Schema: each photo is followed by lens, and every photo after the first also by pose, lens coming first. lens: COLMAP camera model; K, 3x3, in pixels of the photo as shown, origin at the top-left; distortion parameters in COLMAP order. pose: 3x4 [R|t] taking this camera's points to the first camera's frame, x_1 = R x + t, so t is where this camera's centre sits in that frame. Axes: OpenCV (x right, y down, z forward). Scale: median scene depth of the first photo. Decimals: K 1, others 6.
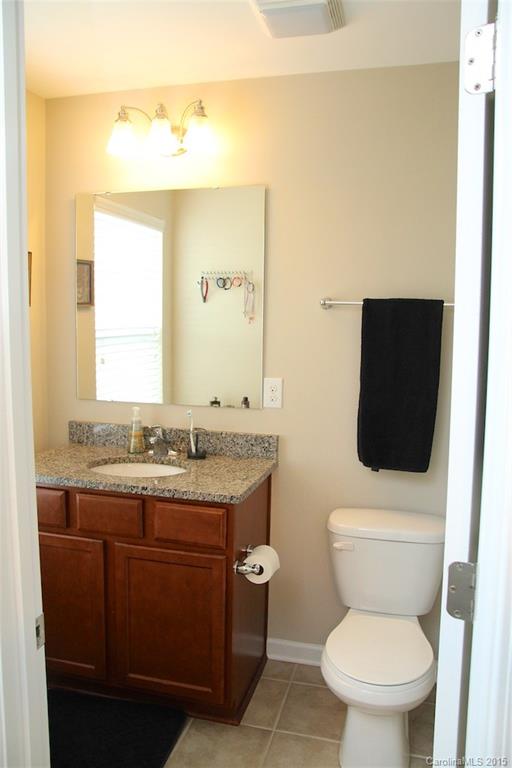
lens RADIAL K [[601.9, 0, 256.2], [0, 601.9, 382.5], [0, 0, 1]] dist [-0.096678, 0.011923]
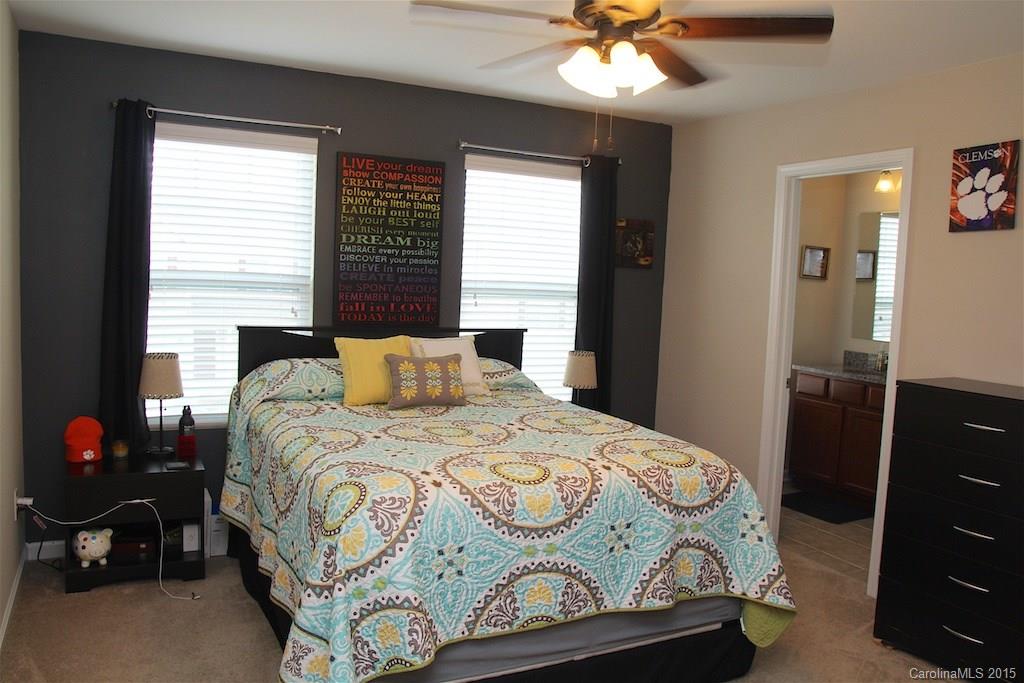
lens RADIAL K [[802.6, 0, 512.6], [0, 802.6, 340.0], [0, 0, 1]] dist [-0.096678, 0.011923]
pose [[0.663885, 0.060399, -0.745391, 0.693499], [-0.101001, 0.994842, -0.009344, 0.148728], [0.740983, 0.081489, 0.666562, -1.119715]]
